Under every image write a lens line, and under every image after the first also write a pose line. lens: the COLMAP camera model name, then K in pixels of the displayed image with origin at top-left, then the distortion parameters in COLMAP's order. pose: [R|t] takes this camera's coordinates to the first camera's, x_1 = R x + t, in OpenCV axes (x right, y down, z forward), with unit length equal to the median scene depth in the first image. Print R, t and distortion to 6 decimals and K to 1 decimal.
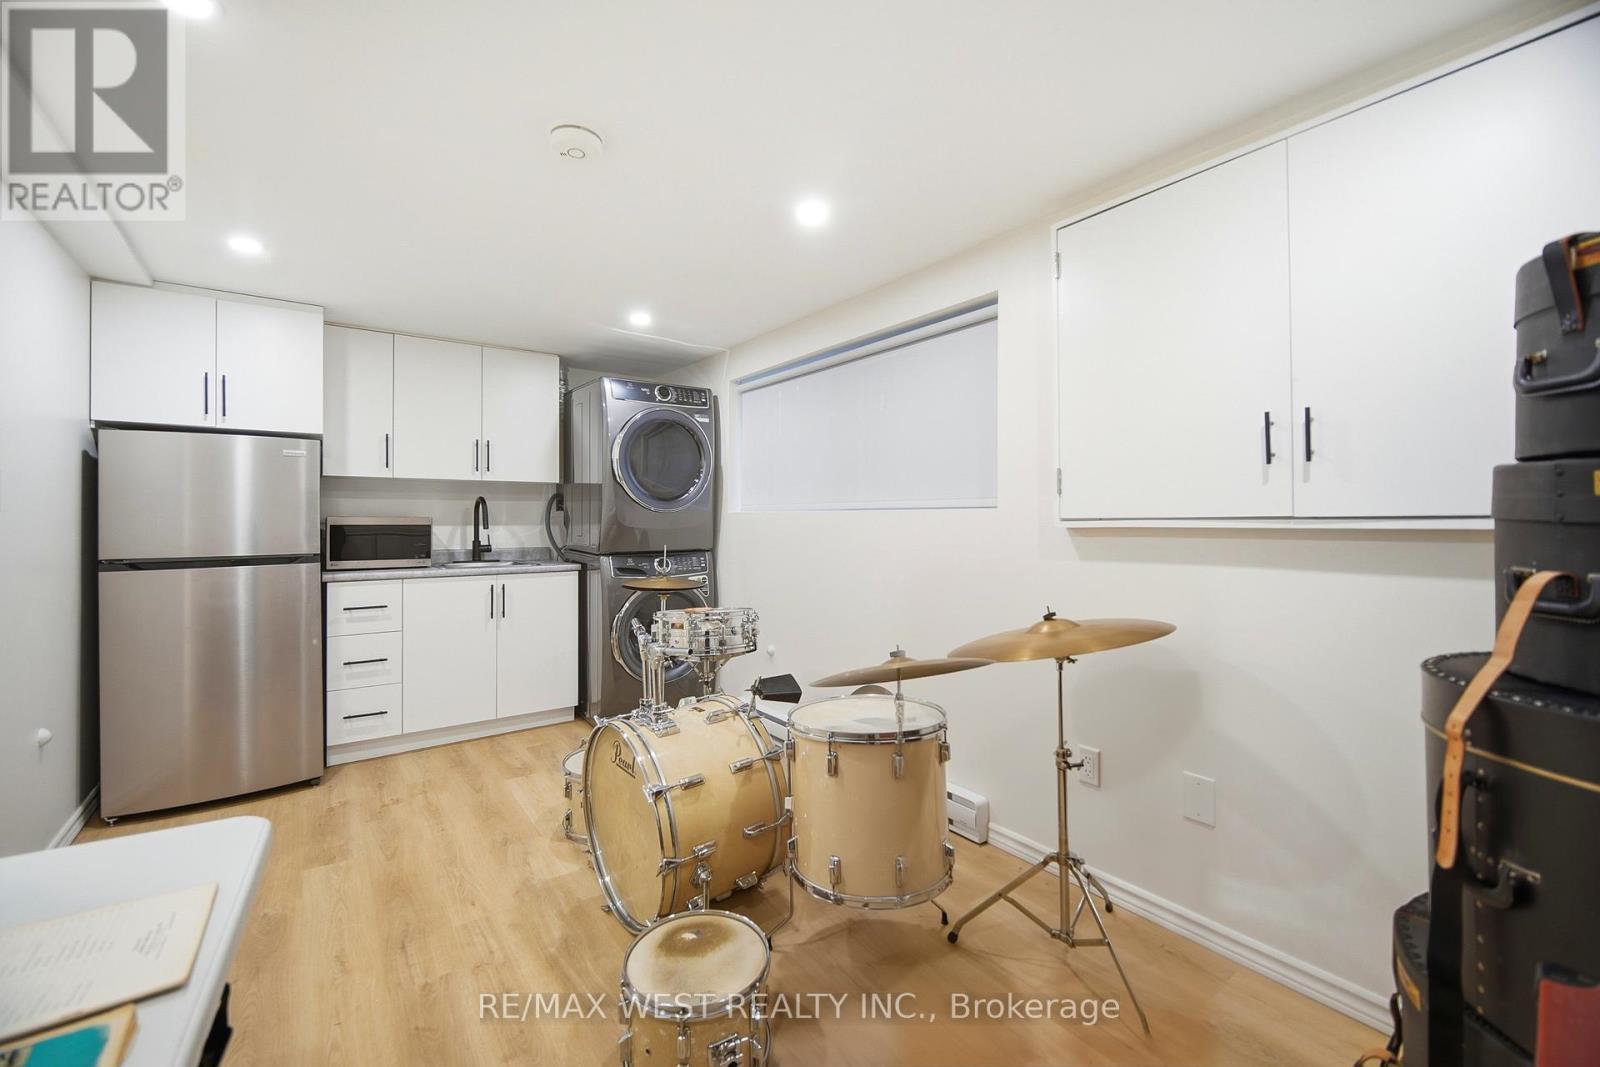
lens RADIAL K [[649.5, 0, 790.9], [0, 649.5, 522.5], [0, 0, 1]] dist [-0.000360, -0.000061]
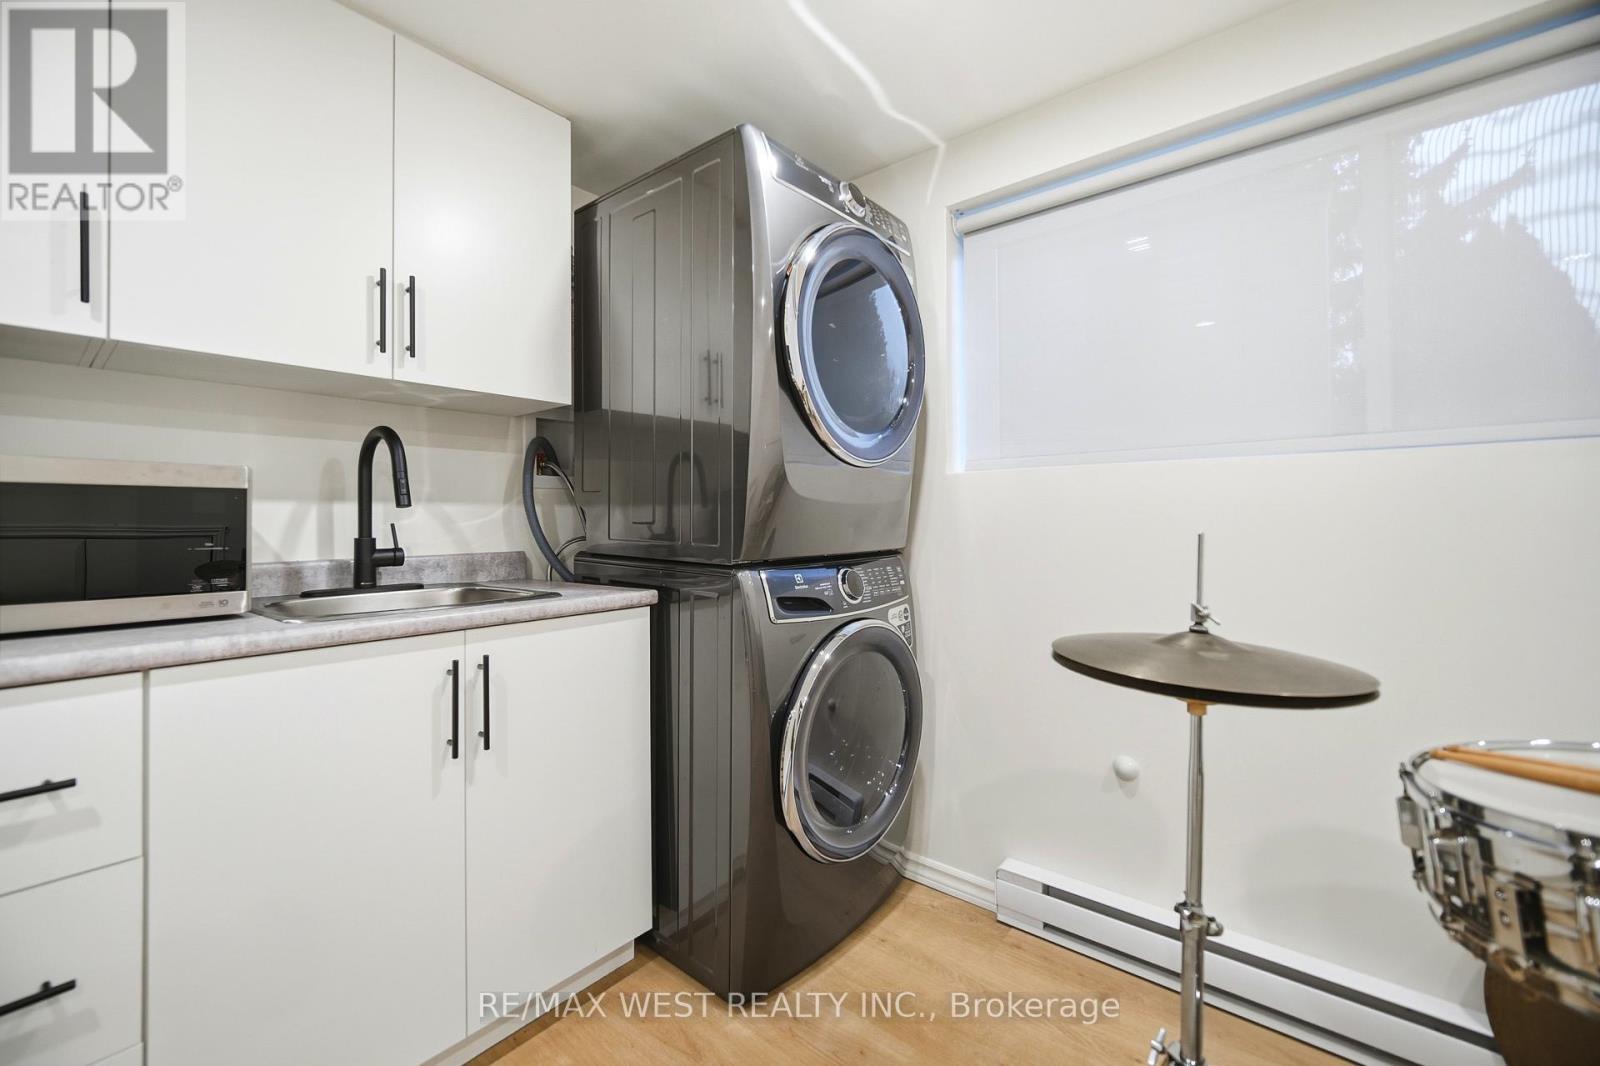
lens RADIAL K [[649.5, 0, 790.9], [0, 649.5, 522.0], [0, 0, 1]] dist [-0.000360, -0.000061]
pose [[0.969499, -0.005945, 0.245023, -0.332451], [0.007725, 0.999950, -0.006303, 0.022914], [-0.244974, 0.008004, 0.969497, 0.554048]]
